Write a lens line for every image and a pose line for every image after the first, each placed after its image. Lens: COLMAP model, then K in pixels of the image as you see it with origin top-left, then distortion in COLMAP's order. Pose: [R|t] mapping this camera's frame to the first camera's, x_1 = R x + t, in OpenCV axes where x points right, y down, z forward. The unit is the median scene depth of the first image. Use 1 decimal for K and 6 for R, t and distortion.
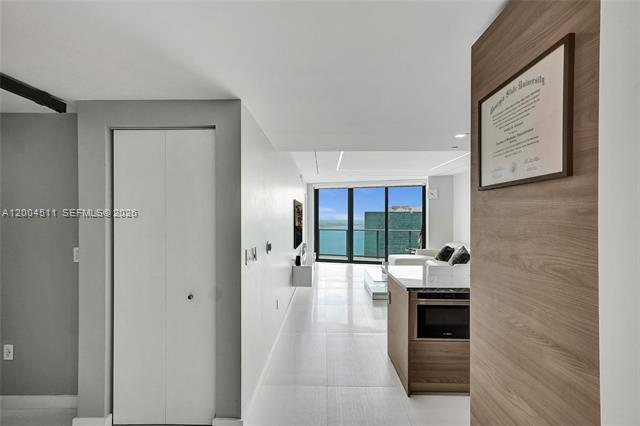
lens RADIAL K [[293.9, 0, 320.6], [0, 293.9, 219.4], [0, 0, 1]] dist [0.005579, 0.002688]
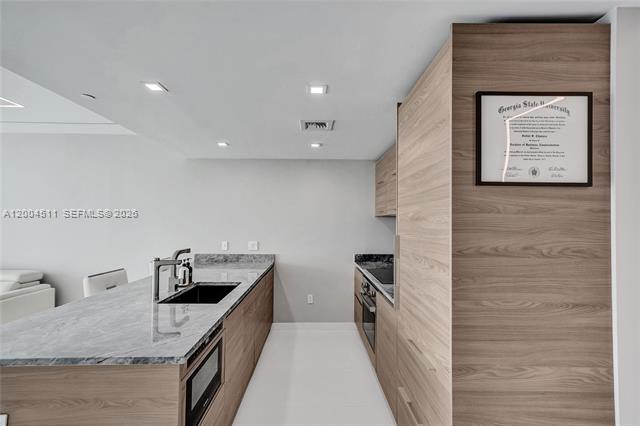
lens RADIAL K [[293.9, 0, 318.5], [0, 293.9, 213.0], [0, 0, 1]] dist [0.005579, 0.002688]
pose [[-0.016526, 0.009869, 0.999815, -0.177320], [0.000232, 0.999951, -0.009866, 0.000433], [-0.999863, 0.000069, -0.016527, 0.673258]]
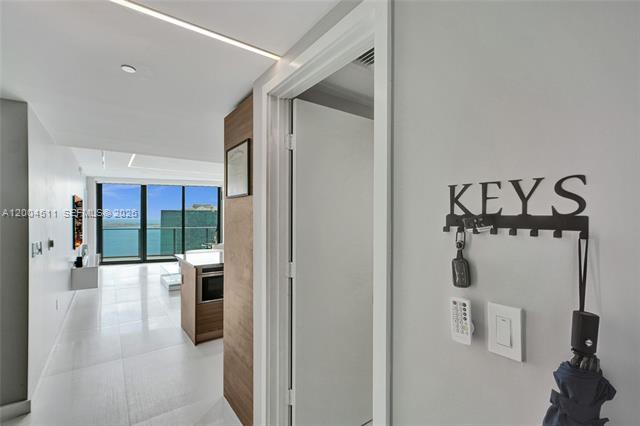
lens RADIAL K [[293.9, 0, 314.3], [0, 293.9, 219.1], [0, 0, 1]] dist [0.005579, 0.002688]
pose [[0.808674, -0.005214, 0.588233, -0.047756], [0.003758, 0.999986, 0.003698, 0.012047], [-0.588244, -0.000780, 0.808683, -0.370078]]
